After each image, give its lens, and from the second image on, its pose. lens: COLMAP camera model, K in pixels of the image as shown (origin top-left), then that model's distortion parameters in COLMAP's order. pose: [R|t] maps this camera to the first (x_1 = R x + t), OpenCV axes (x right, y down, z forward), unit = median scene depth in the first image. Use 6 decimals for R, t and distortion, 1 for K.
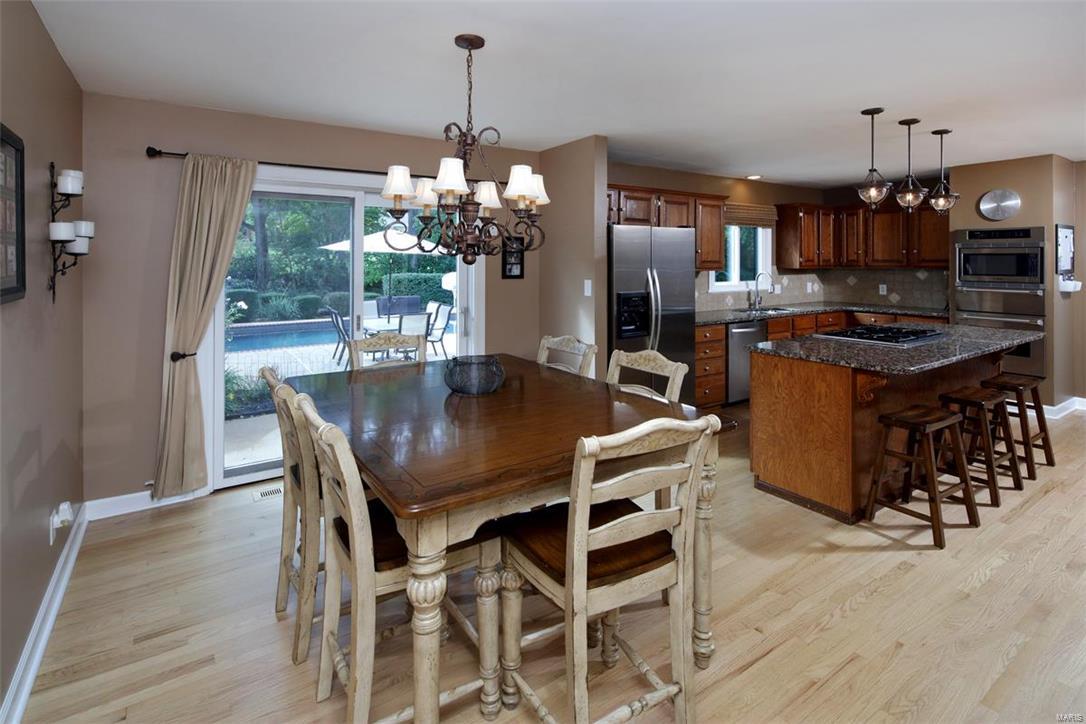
lens RADIAL K [[533.5, 0, 515.7], [0, 533.5, 259.7], [0, 0, 1]] dist [-0.000641, -0.000871]
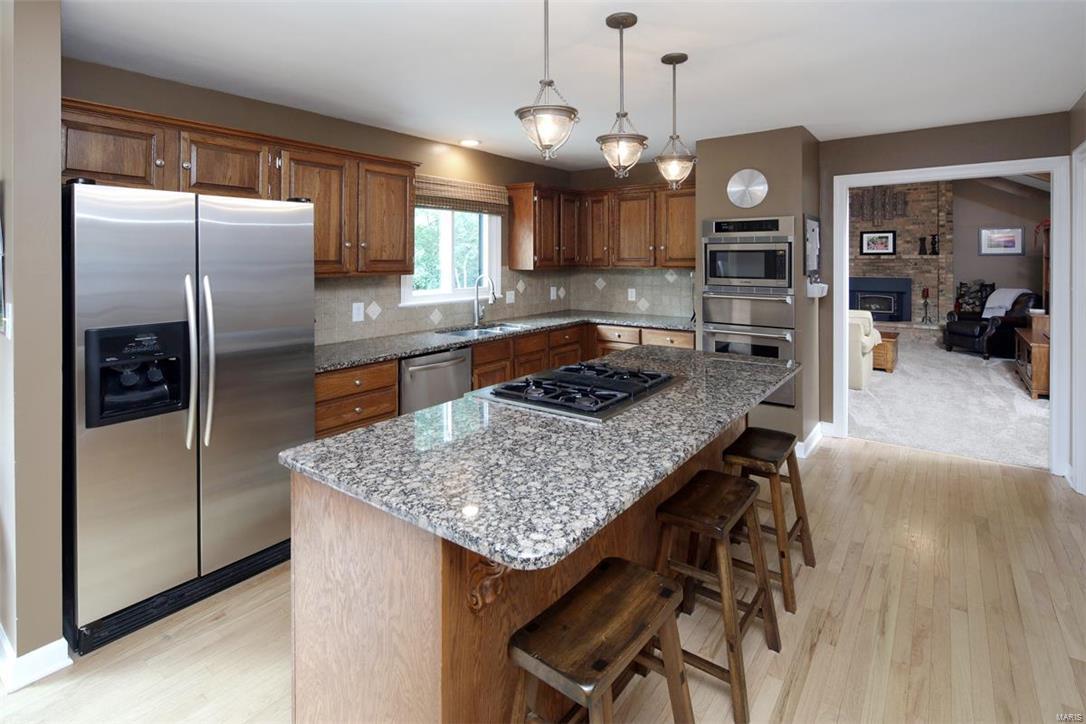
lens RADIAL K [[533.5, 0, 515.7], [0, 533.5, 259.7], [0, 0, 1]] dist [-0.000641, -0.000871]
pose [[0.946645, -0.001399, 0.322274, 0.300743], [0.000811, 0.999998, 0.001958, 0.000582], [-0.322276, -0.001592, 0.946644, 0.331503]]
